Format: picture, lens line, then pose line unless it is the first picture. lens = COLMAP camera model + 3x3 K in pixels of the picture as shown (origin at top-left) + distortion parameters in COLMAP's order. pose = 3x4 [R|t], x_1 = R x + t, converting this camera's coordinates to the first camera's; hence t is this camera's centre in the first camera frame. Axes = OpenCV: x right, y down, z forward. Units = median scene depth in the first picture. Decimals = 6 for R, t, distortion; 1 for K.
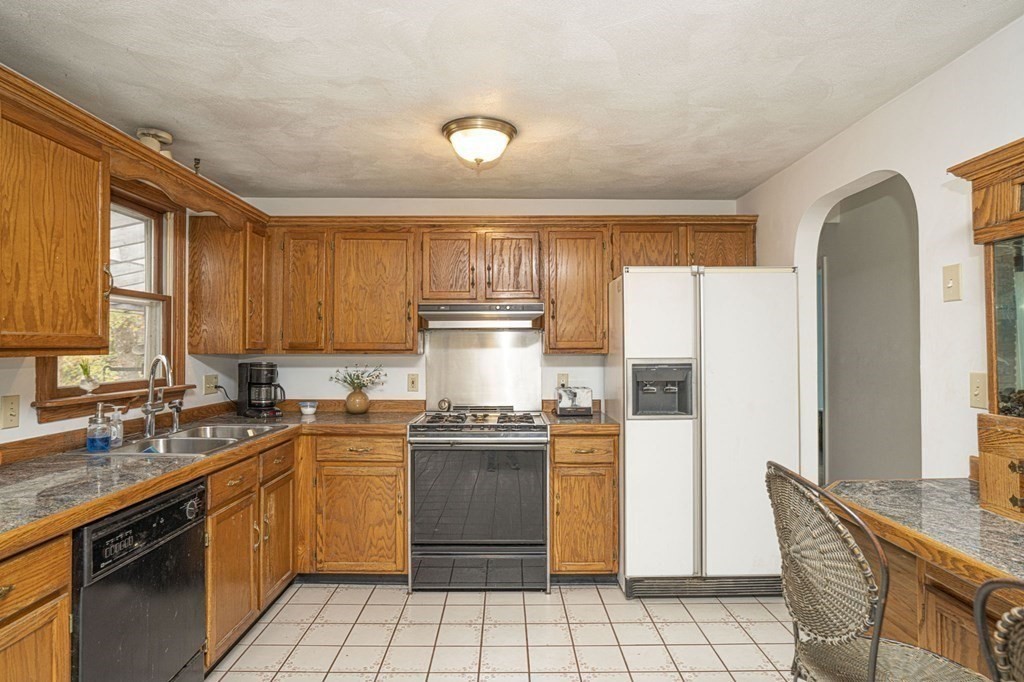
lens RADIAL K [[570.0, 0, 512.0], [0, 570.0, 341.0], [0, 0, 1]] dist [-0.054323, 0.040093]
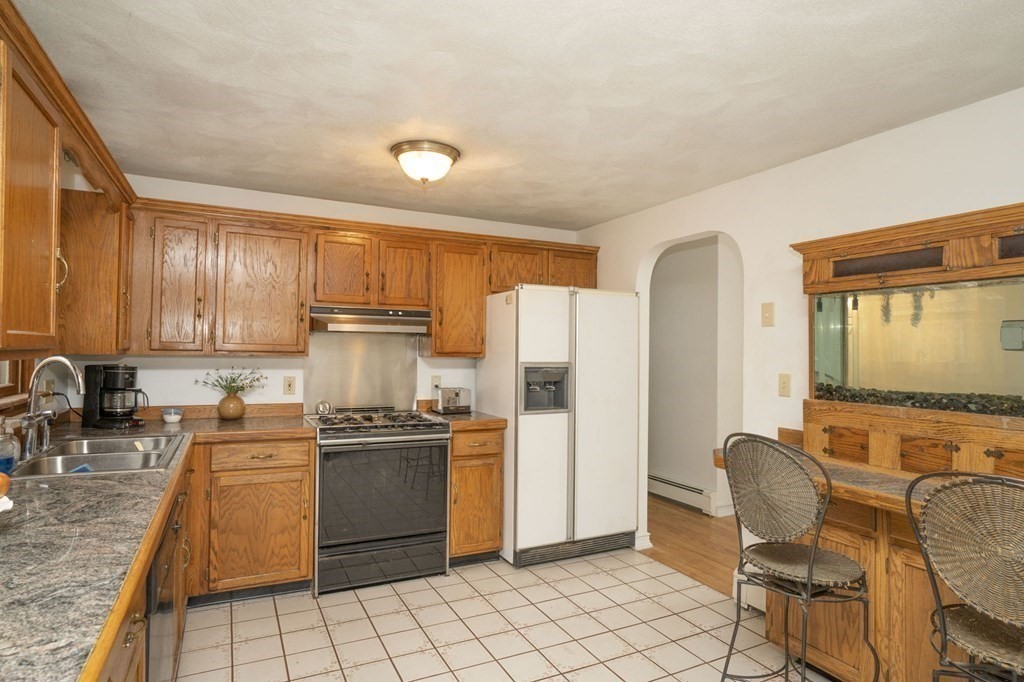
lens RADIAL K [[570.0, 0, 512.0], [0, 570.0, 341.0], [0, 0, 1]] dist [-0.054323, 0.040093]
pose [[0.895284, 0.020999, 0.445000, -0.318440], [-0.020415, 0.999773, -0.006105, -0.005352], [-0.445027, -0.003619, 0.895510, -0.038548]]
